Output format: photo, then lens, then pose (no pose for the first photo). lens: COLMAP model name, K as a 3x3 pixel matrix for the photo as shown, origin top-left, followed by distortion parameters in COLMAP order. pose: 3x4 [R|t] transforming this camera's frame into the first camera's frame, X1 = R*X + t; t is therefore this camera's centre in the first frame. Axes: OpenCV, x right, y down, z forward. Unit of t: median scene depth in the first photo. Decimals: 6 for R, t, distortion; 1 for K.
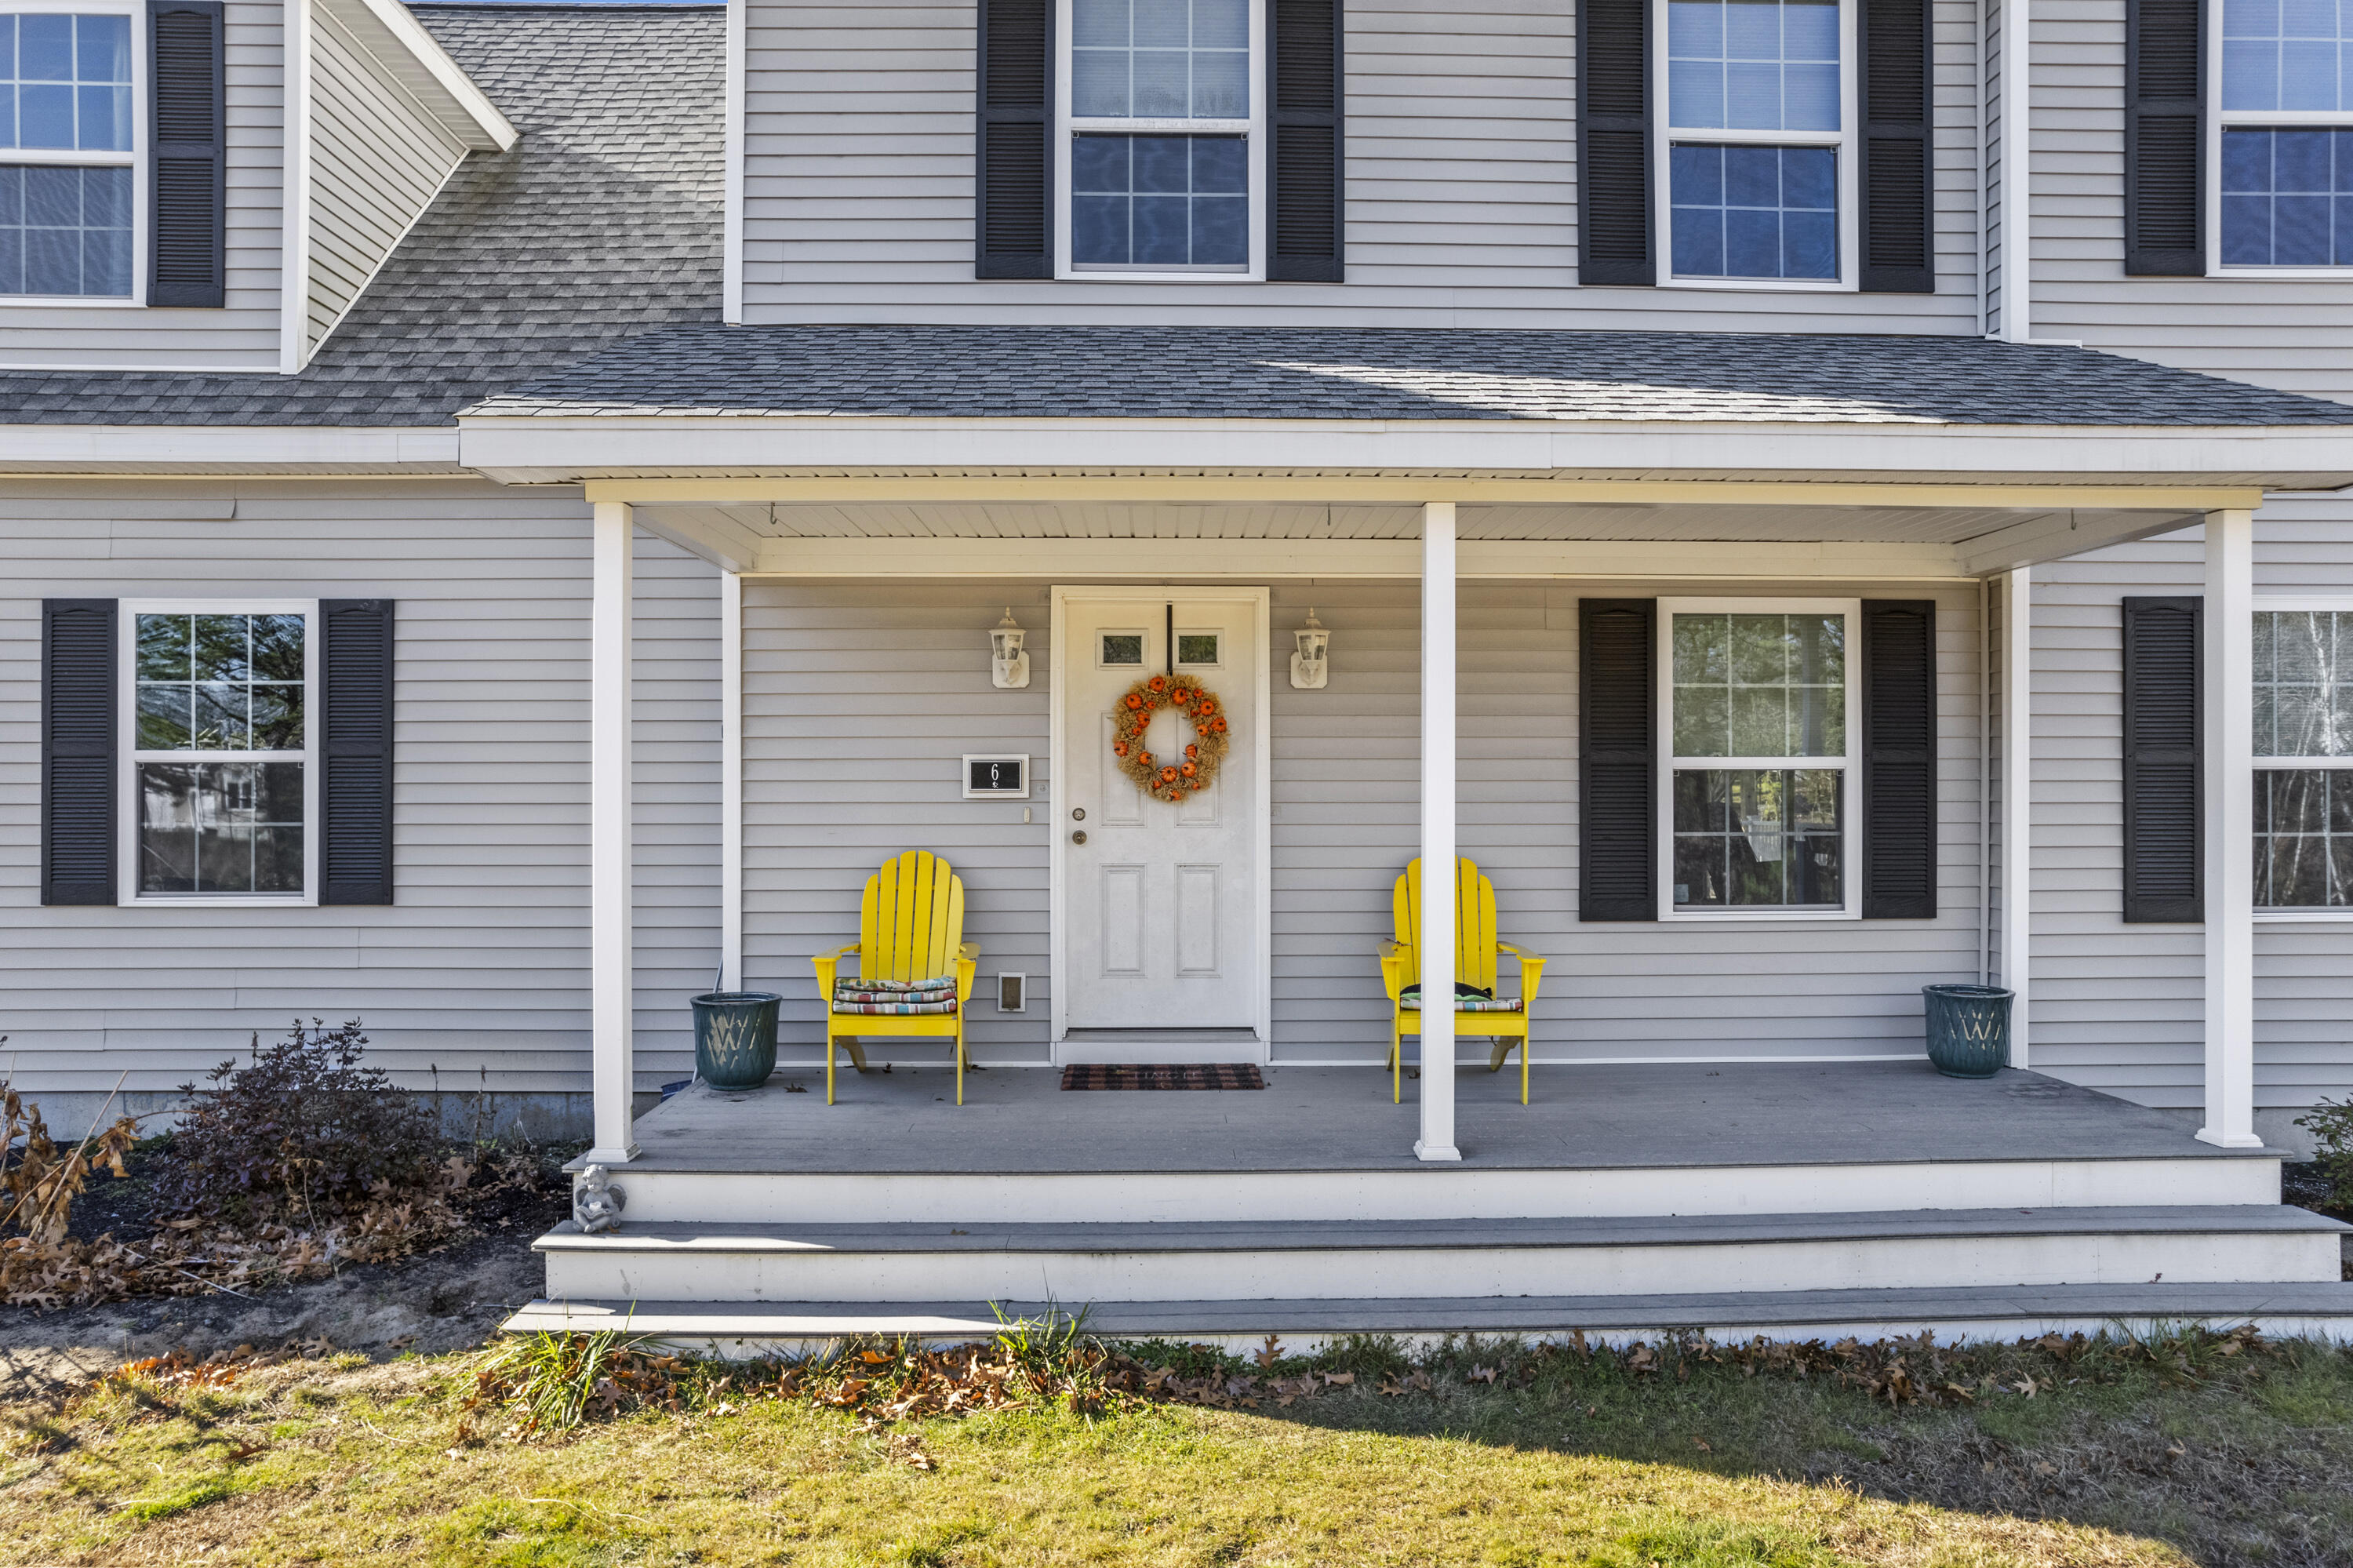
lens RADIAL K [[1497.6, 0, 1176.7], [0, 1497.6, 816.1], [0, 0, 1]] dist [-0.073851, 0.069814]
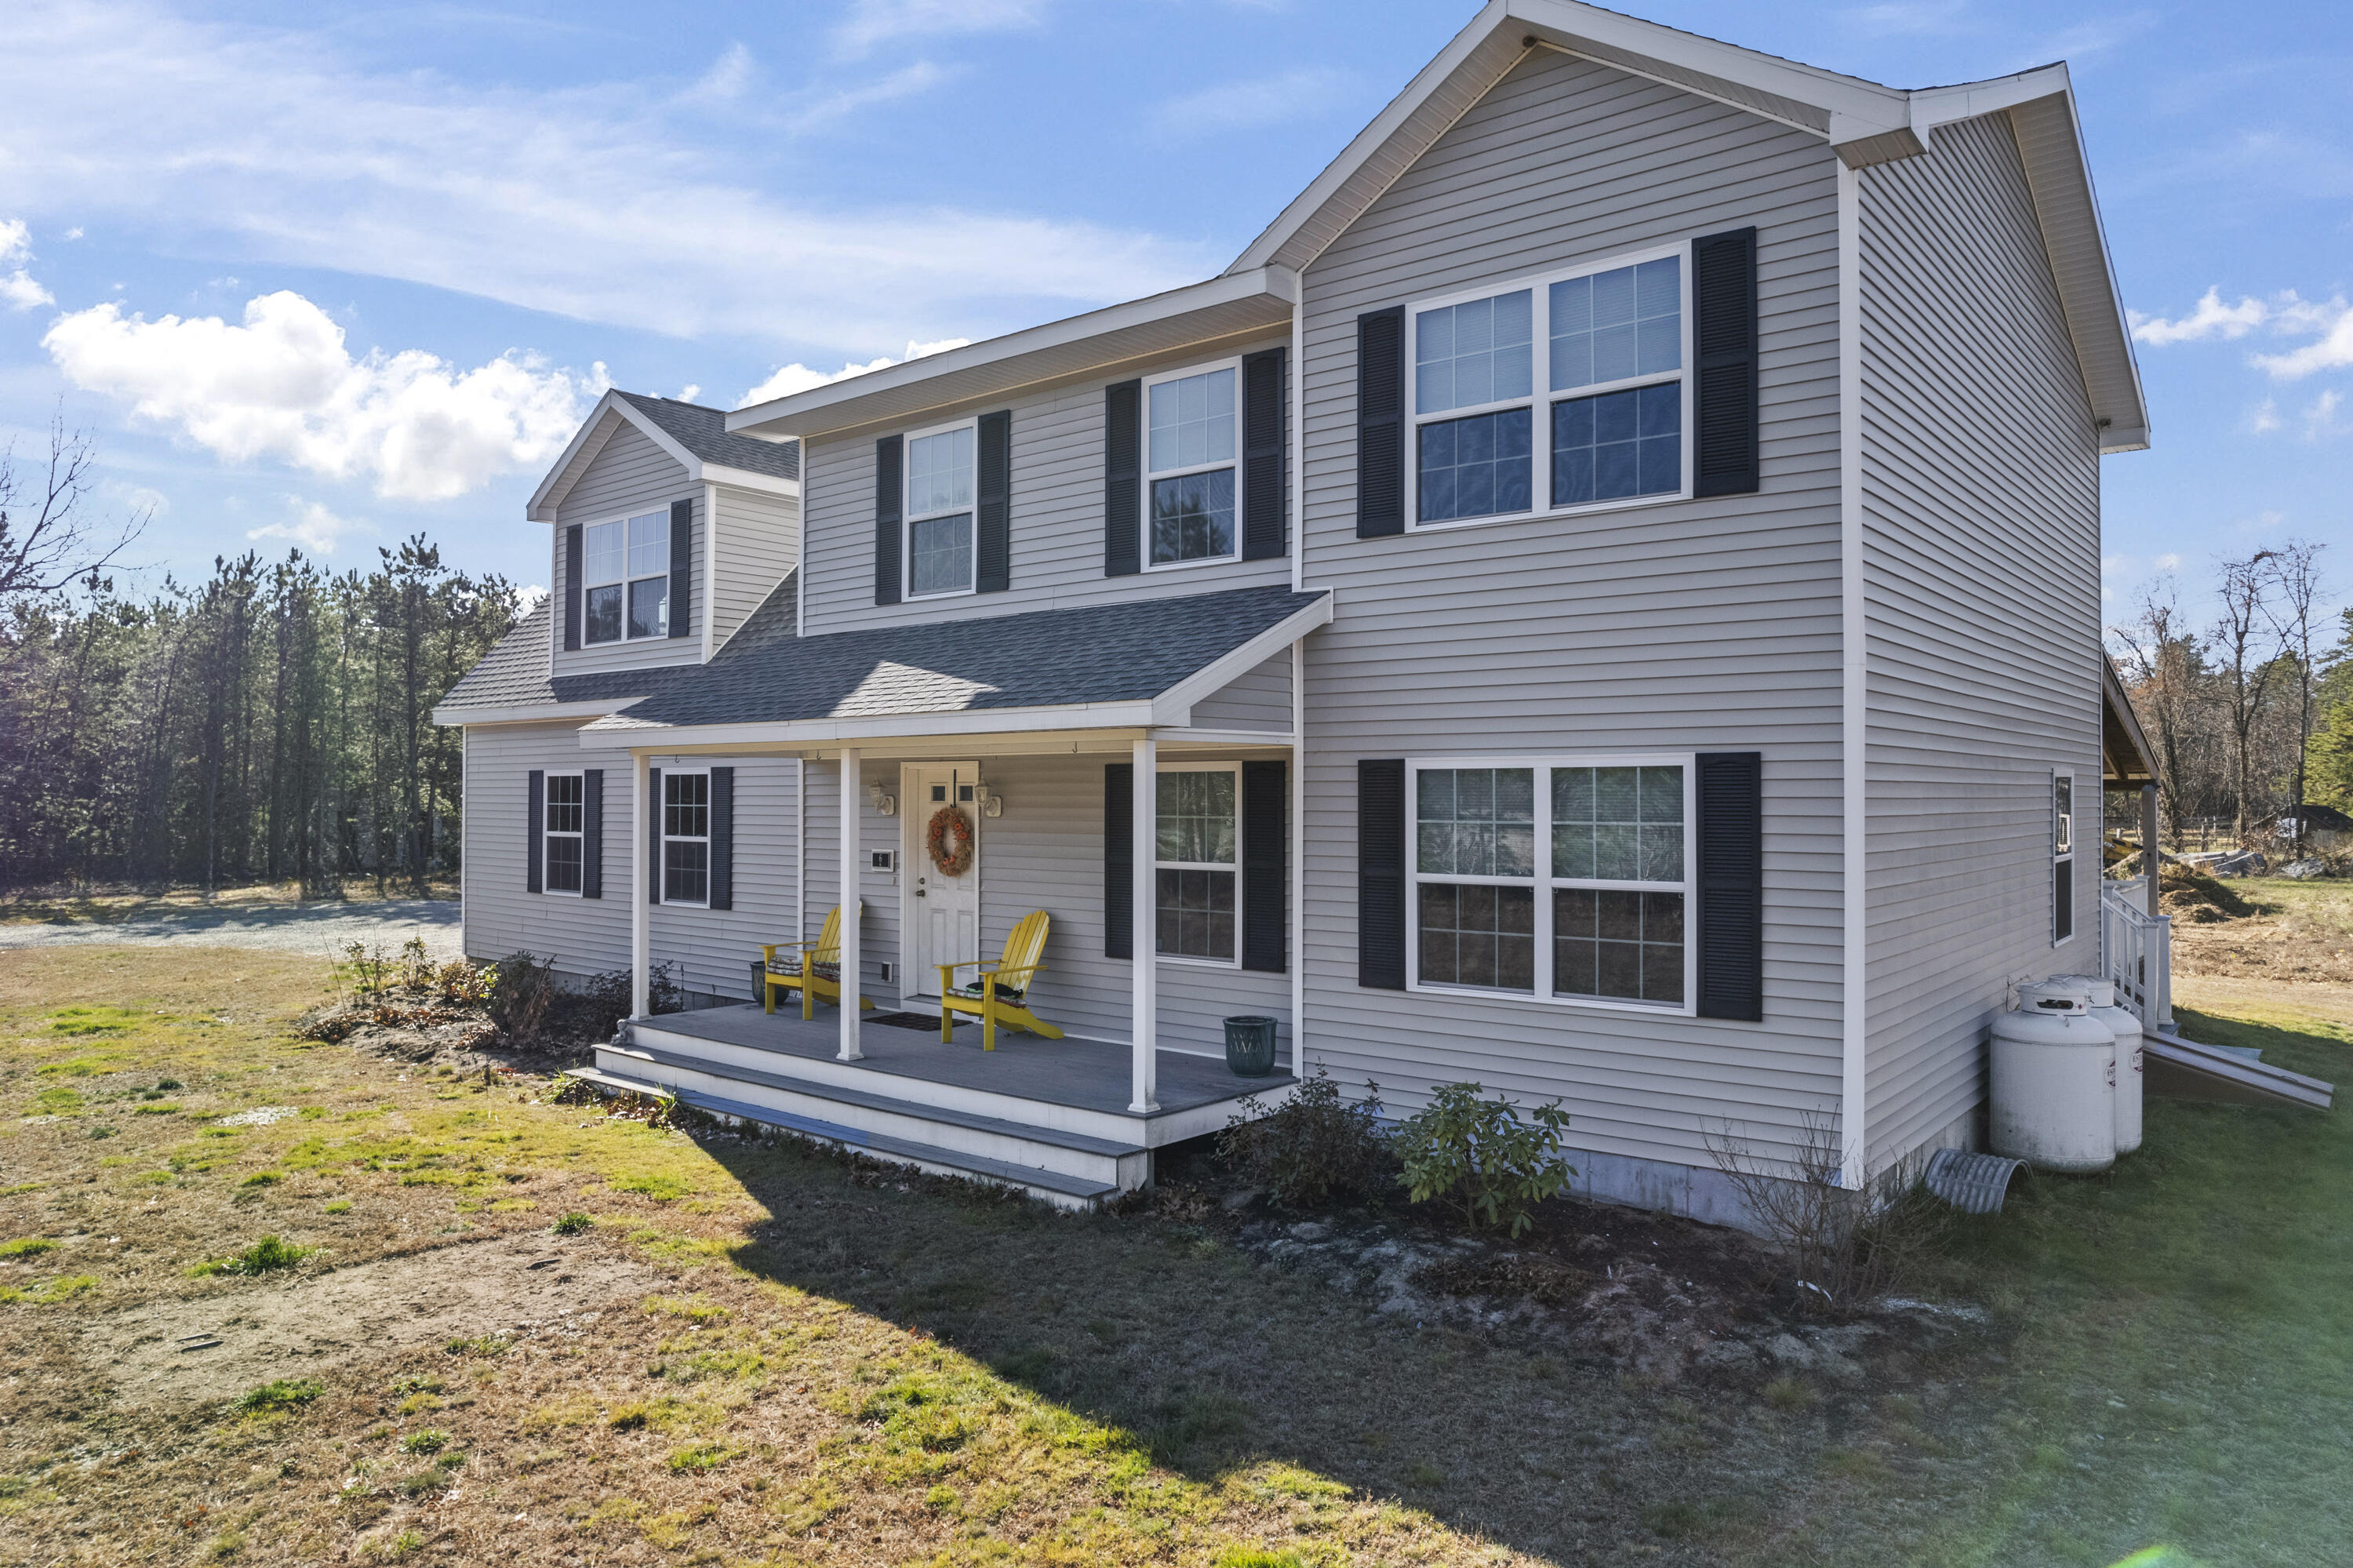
lens RADIAL K [[1501.0, 0, 1176.5], [0, 1501.0, 784.0], [0, 0, 1]] dist [-0.035242, 0.003839]
pose [[0.753329, -0.003734, -0.657634, 1.670845], [-0.007120, 0.999879, -0.013833, -0.117104], [0.657606, 0.015103, 0.753211, -0.259409]]
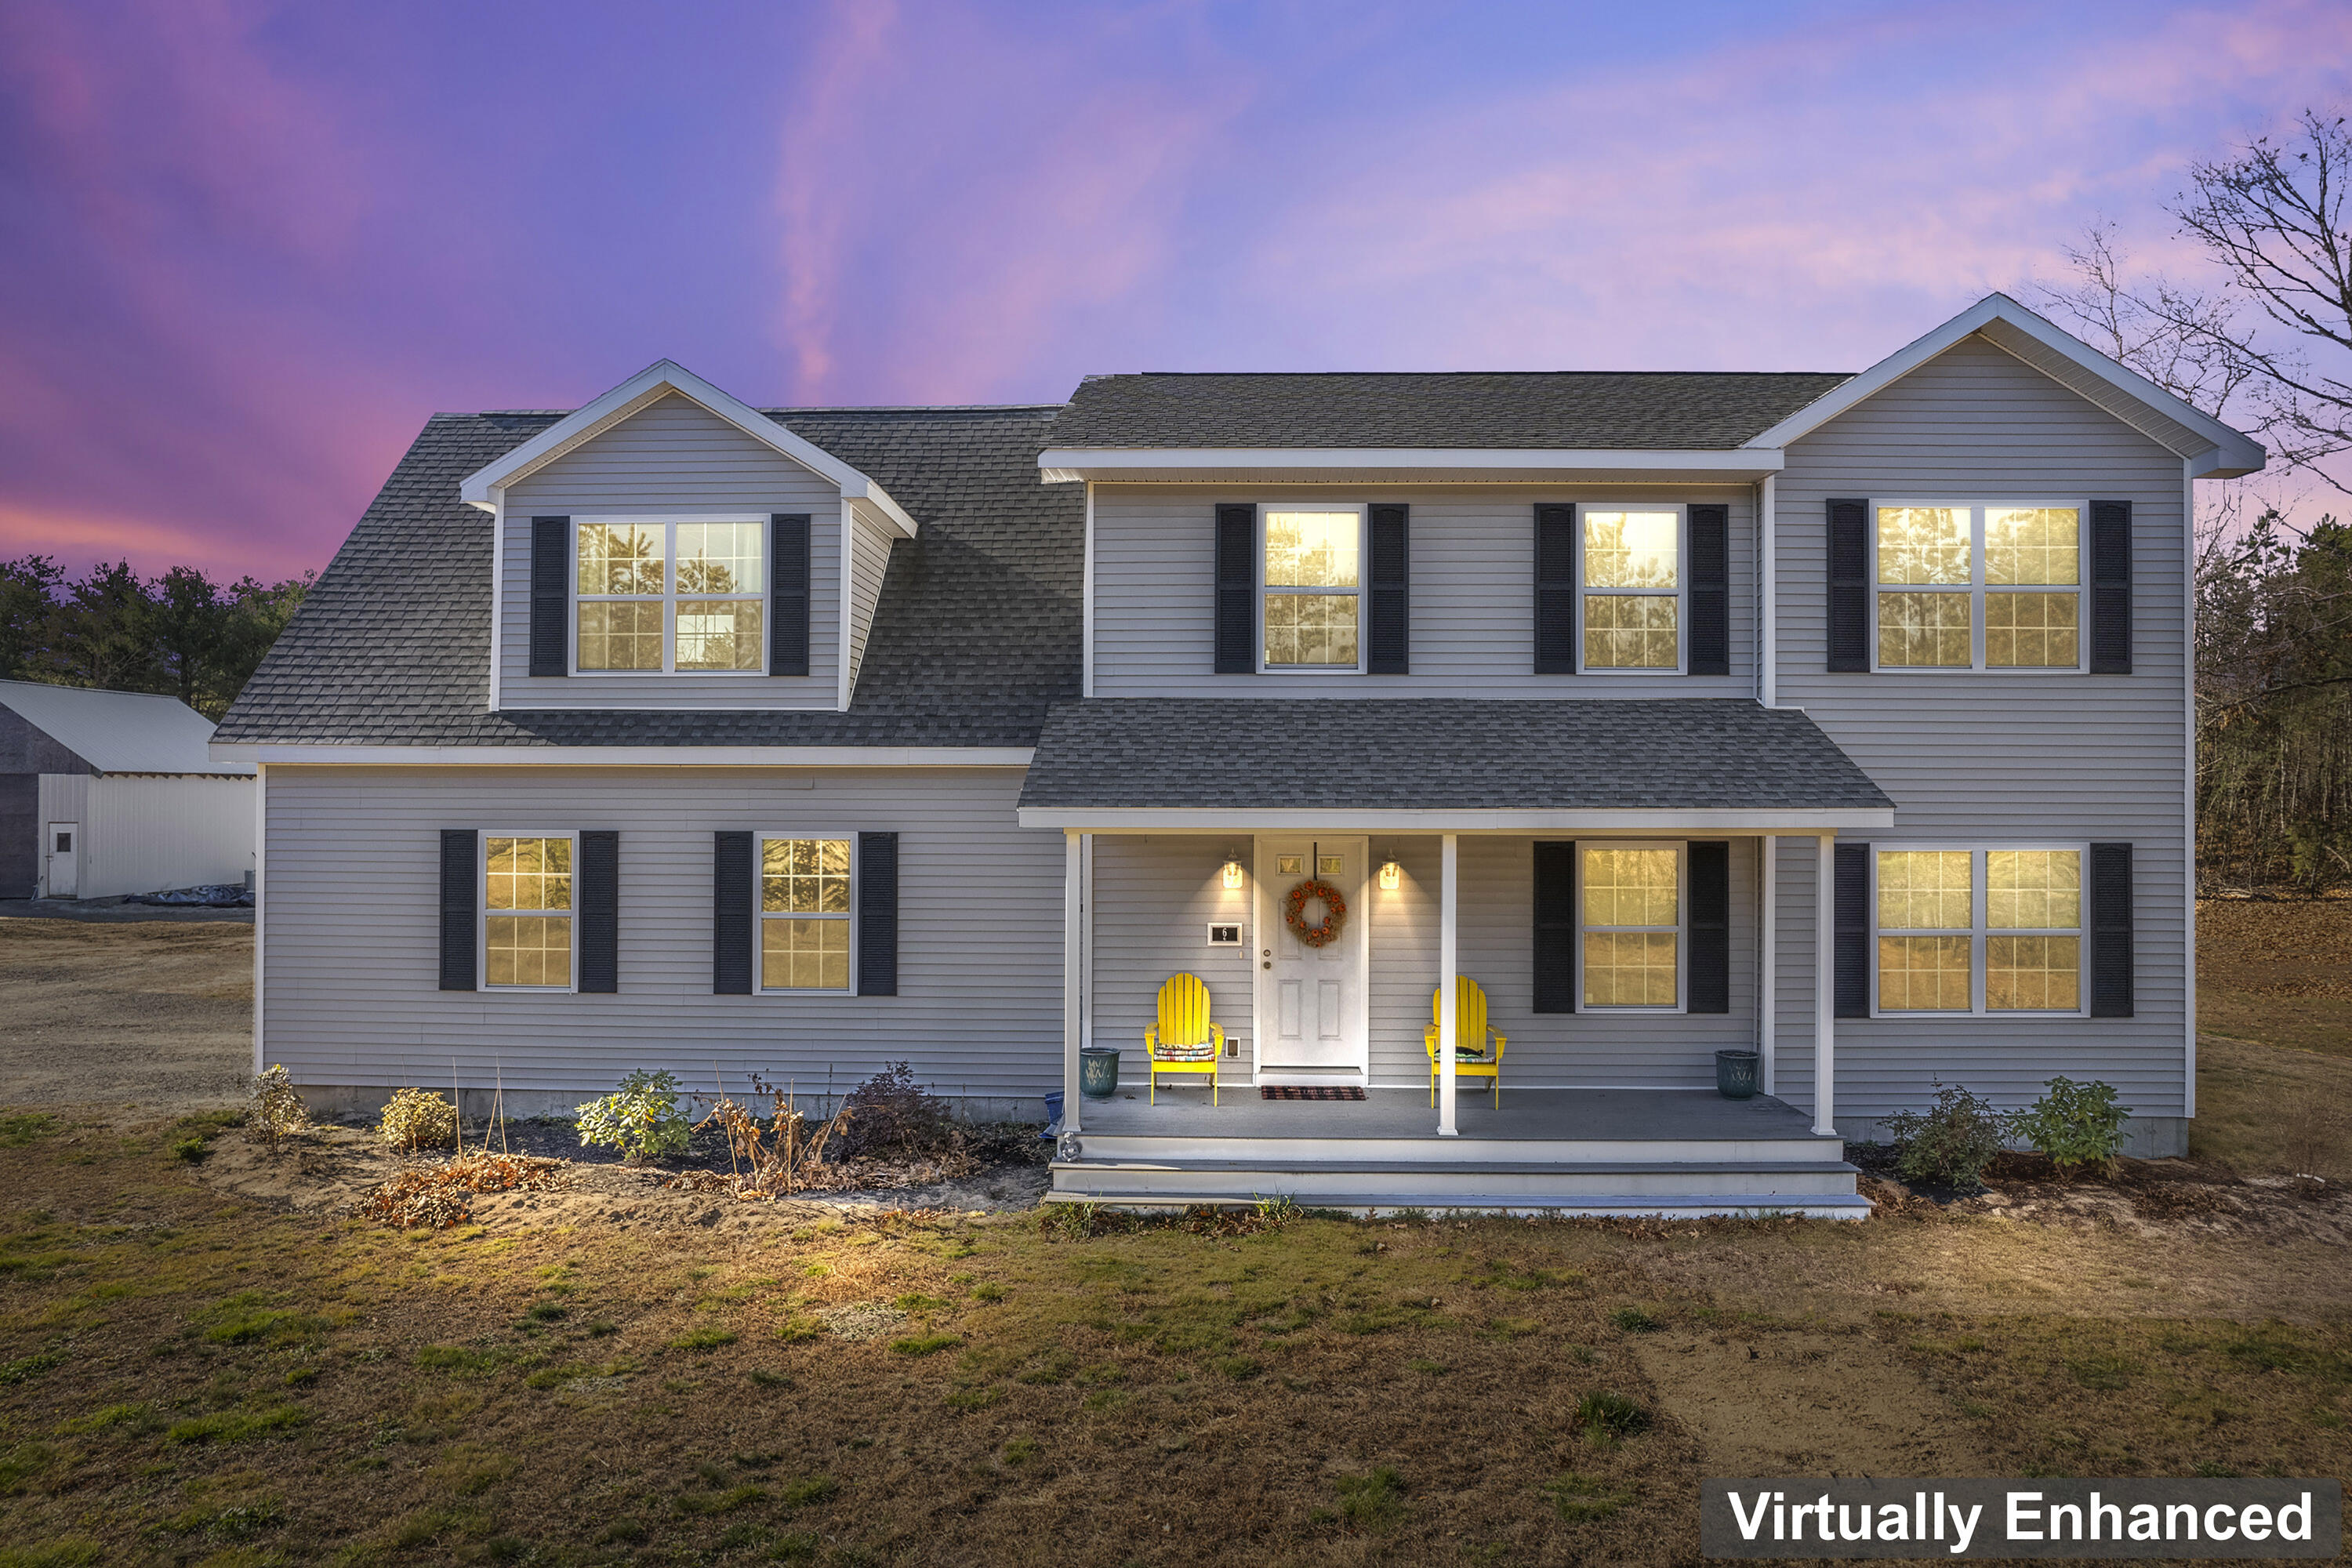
lens RADIAL K [[1500.3, 0, 1176.0], [0, 1500.3, 784.0], [0, 0, 1]] dist [-0.035242, 0.003839]
pose [[0.998464, 0.002548, -0.055338, -0.089006], [-0.003603, 0.999813, -0.018975, -0.209081], [0.055280, 0.019145, 0.998287, -1.060547]]
